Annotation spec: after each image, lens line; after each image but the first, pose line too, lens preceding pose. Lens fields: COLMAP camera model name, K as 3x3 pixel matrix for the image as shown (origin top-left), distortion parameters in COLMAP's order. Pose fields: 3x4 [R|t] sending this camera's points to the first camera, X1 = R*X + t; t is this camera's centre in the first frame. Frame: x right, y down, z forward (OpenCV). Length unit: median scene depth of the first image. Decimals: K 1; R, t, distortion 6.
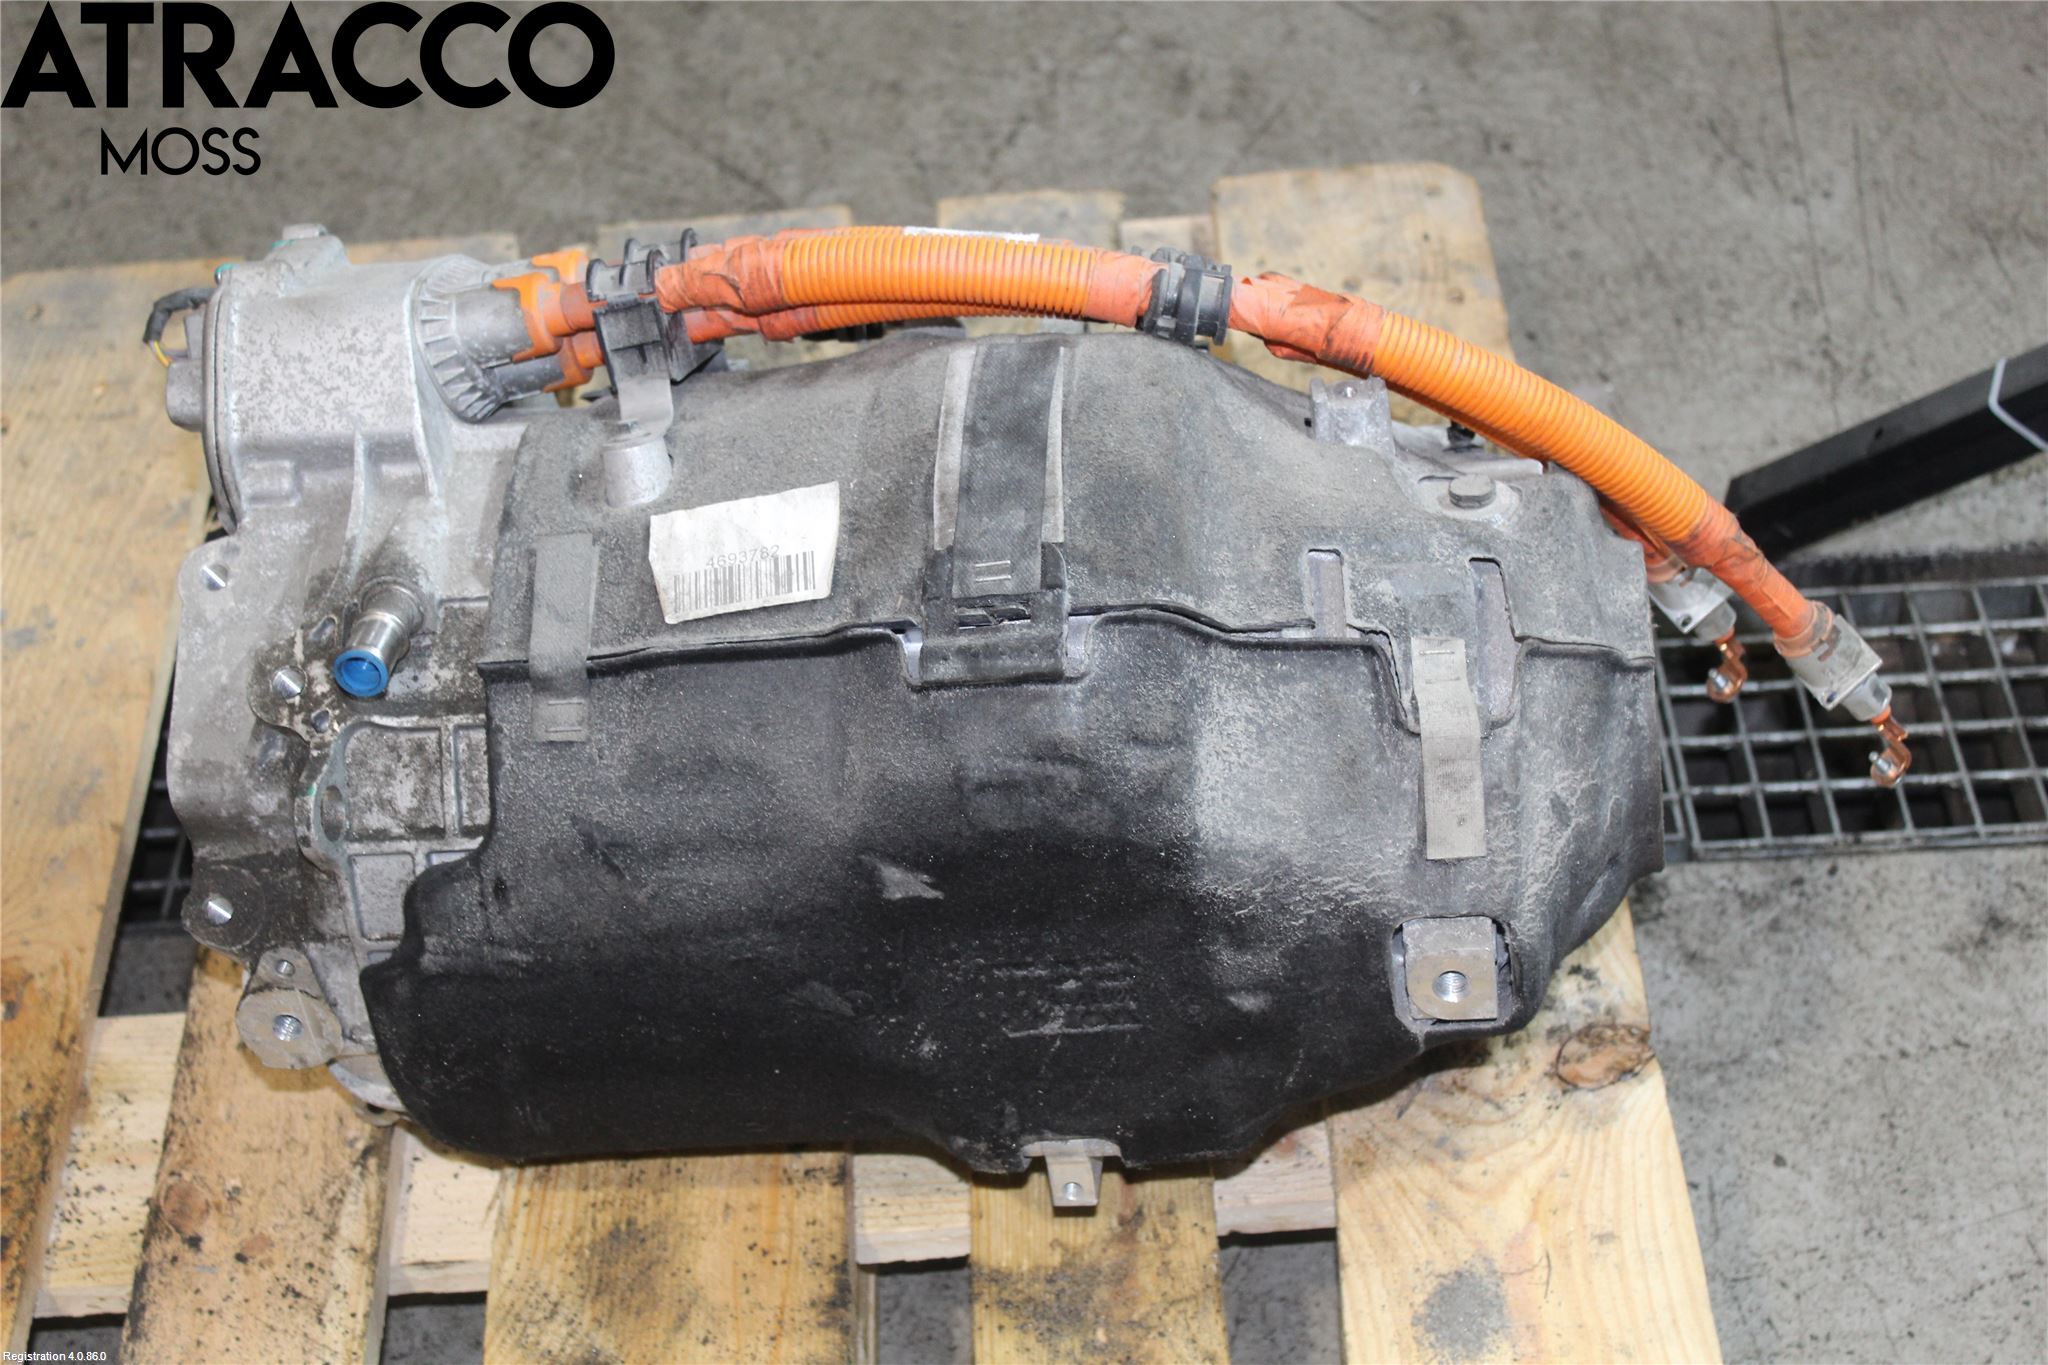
lens RADIAL K [[3584.3, 0, 1027.2], [0, 3584.3, 683.8], [0, 0, 1]] dist [-0.010057, 0.000000]
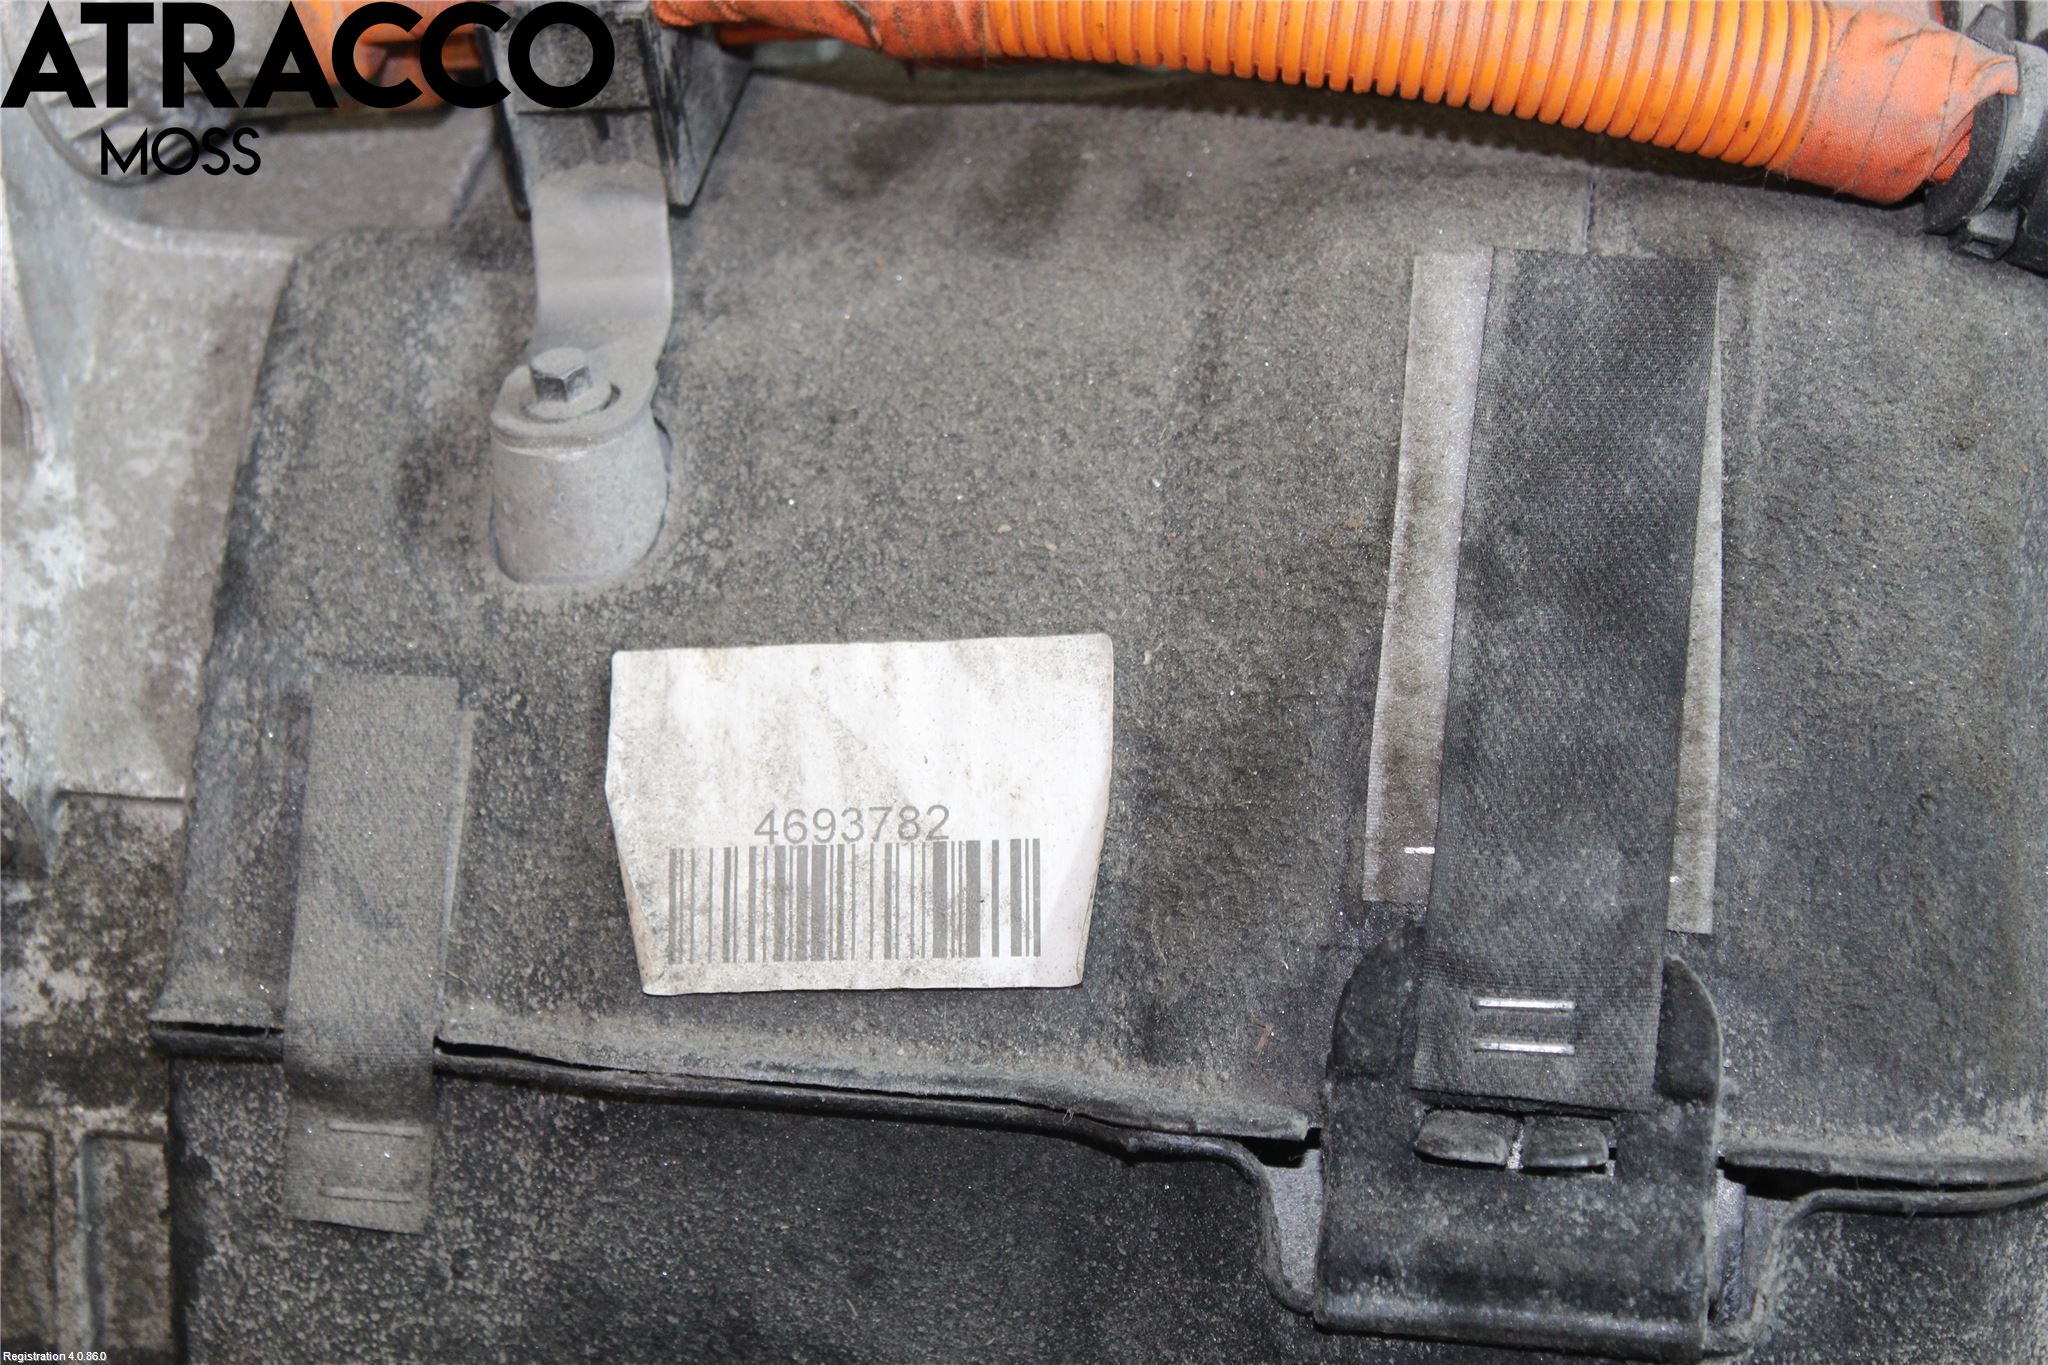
lens RADIAL K [[4690.9, 0, 1020.2], [0, 4690.9, 681.1], [0, 0, 1]] dist [0.076750, 0.000000]
pose [[0.996169, 0.073004, 0.048139, -0.086543], [-0.085105, 0.935915, 0.341791, -0.223112], [-0.020101, -0.344578, 0.938542, 0.531082]]
